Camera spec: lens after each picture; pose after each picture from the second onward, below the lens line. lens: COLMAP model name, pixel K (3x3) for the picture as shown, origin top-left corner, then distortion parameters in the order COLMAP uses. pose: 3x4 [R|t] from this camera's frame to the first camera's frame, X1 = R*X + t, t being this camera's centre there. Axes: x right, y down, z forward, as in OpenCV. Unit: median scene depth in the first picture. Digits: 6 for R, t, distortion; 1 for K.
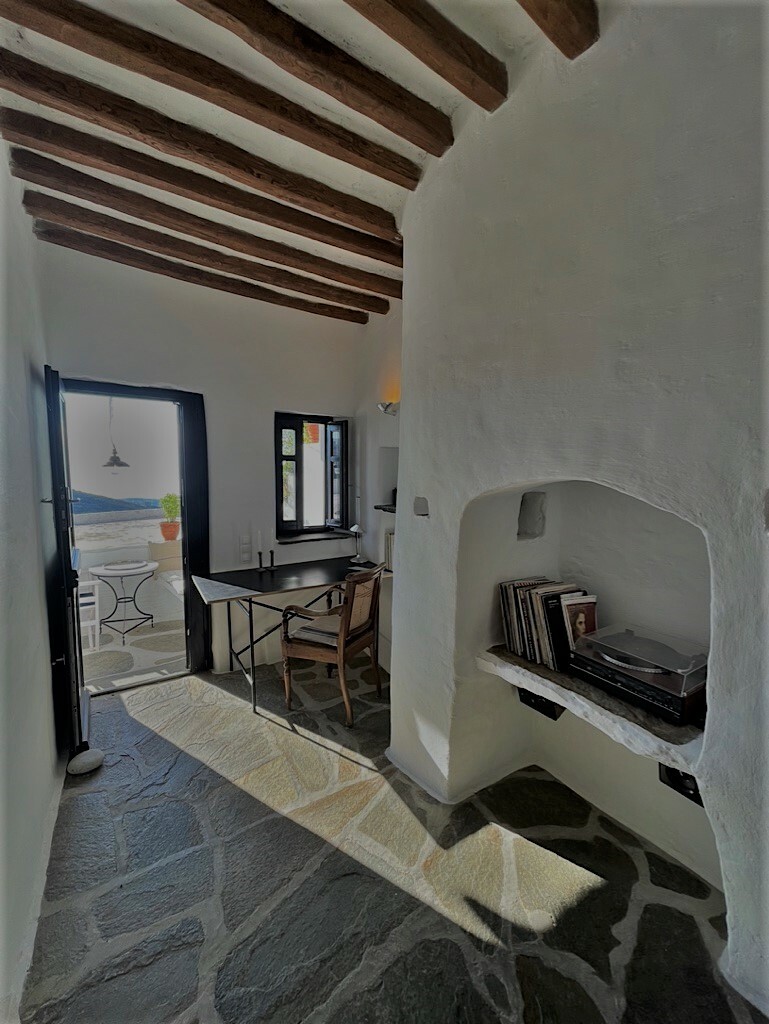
lens RADIAL K [[405.6, 0, 384.5], [0, 405.6, 512.0], [0, 0, 1]] dist [-0.017680, 0.000074]
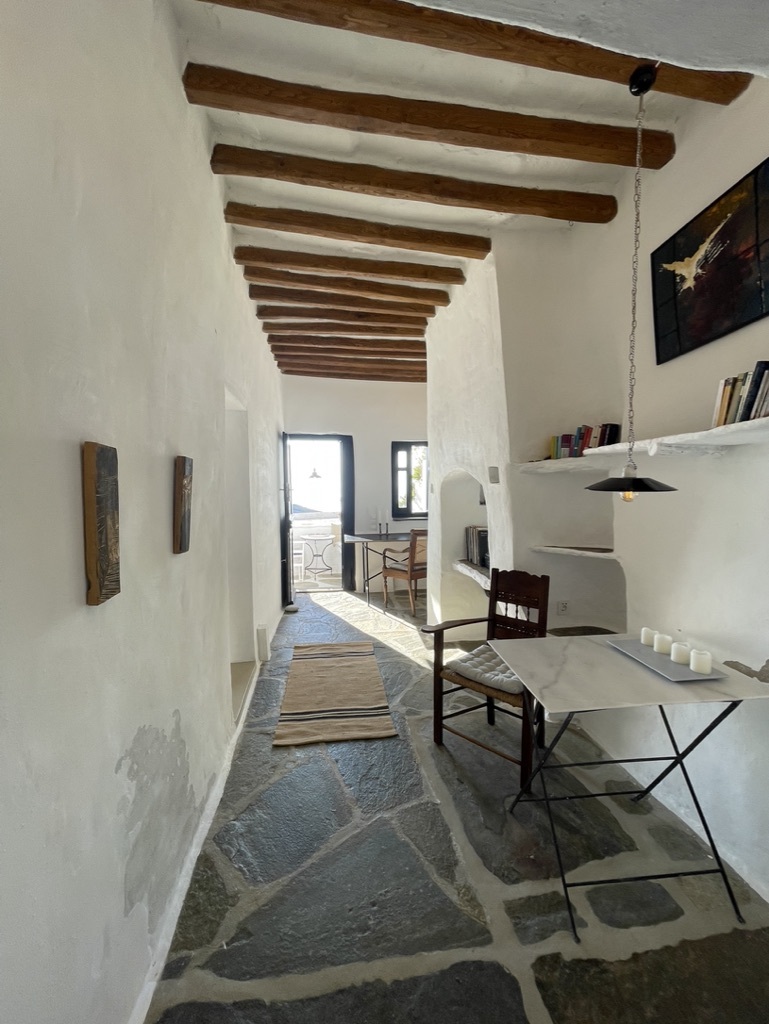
lens RADIAL K [[405.6, 0, 384.5], [0, 405.6, 512.0], [0, 0, 1]] dist [-0.017680, 0.000074]
pose [[0.900076, 0.006357, -0.435686, 0.510210], [-0.022572, 0.999231, -0.032052, 0.116836], [0.435147, 0.038683, 0.899528, -0.605619]]
